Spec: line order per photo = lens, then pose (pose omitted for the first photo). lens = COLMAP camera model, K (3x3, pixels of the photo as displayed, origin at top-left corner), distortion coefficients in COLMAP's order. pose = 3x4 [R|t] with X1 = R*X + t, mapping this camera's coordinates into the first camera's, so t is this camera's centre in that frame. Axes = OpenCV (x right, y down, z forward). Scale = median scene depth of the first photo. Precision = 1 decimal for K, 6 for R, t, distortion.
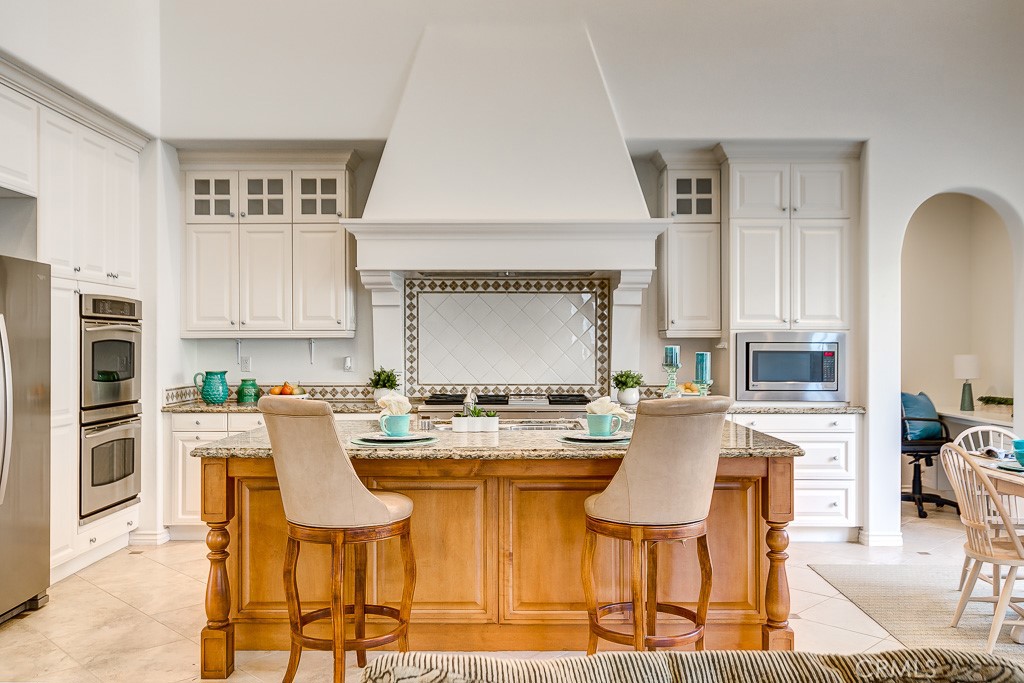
lens RADIAL K [[848.6, 0, 512.0], [0, 848.6, 341.5], [0, 0, 1]] dist [-0.005909, 0.004598]
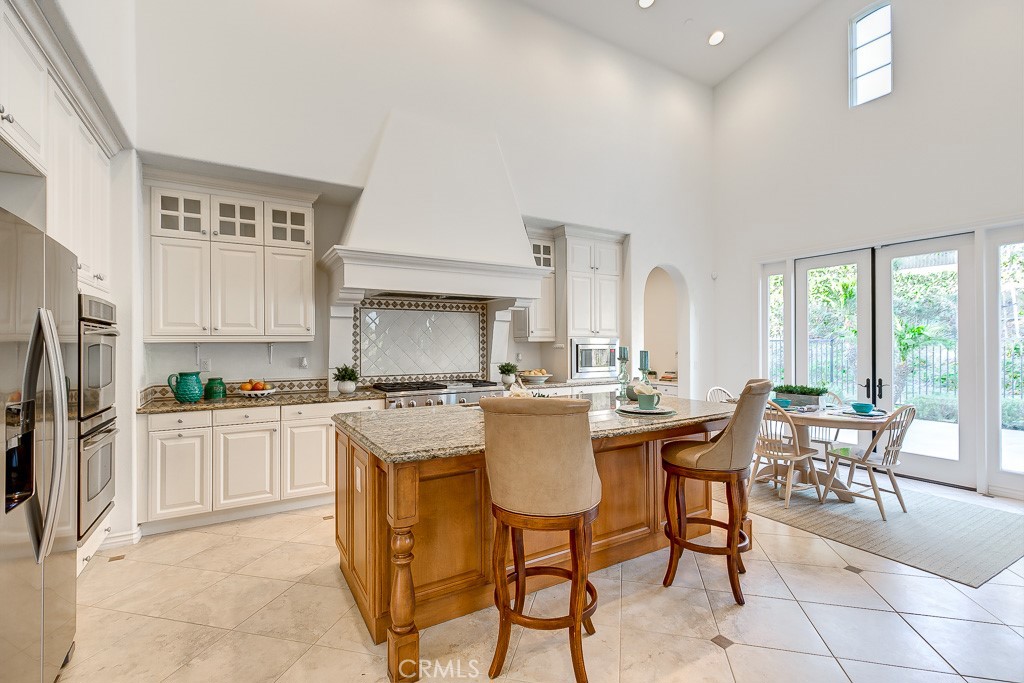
lens RADIAL K [[460.2, 0, 512.0], [0, 460.2, 341.5], [0, 0, 1]] dist [0.000879, -0.000762]
pose [[0.852449, -0.000405, 0.522810, -0.303869], [0.003405, 0.999983, -0.004778, -0.000702], [-0.522799, 0.005853, 0.852436, 0.271584]]
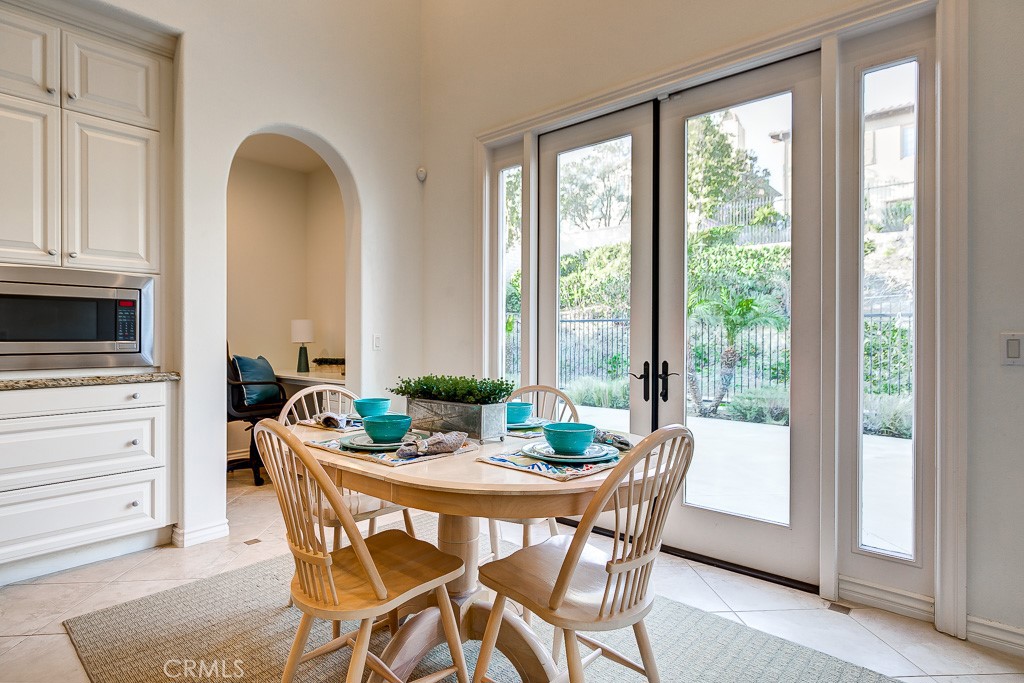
lens RADIAL K [[546.7, 0, 512.0], [0, 546.7, 341.5], [0, 0, 1]] dist [-0.001358, -0.000356]
pose [[0.658179, -0.006725, 0.752832, 0.224899], [-0.001779, 0.999943, 0.010488, 0.040985], [-0.752860, -0.008242, 0.658129, 0.408969]]
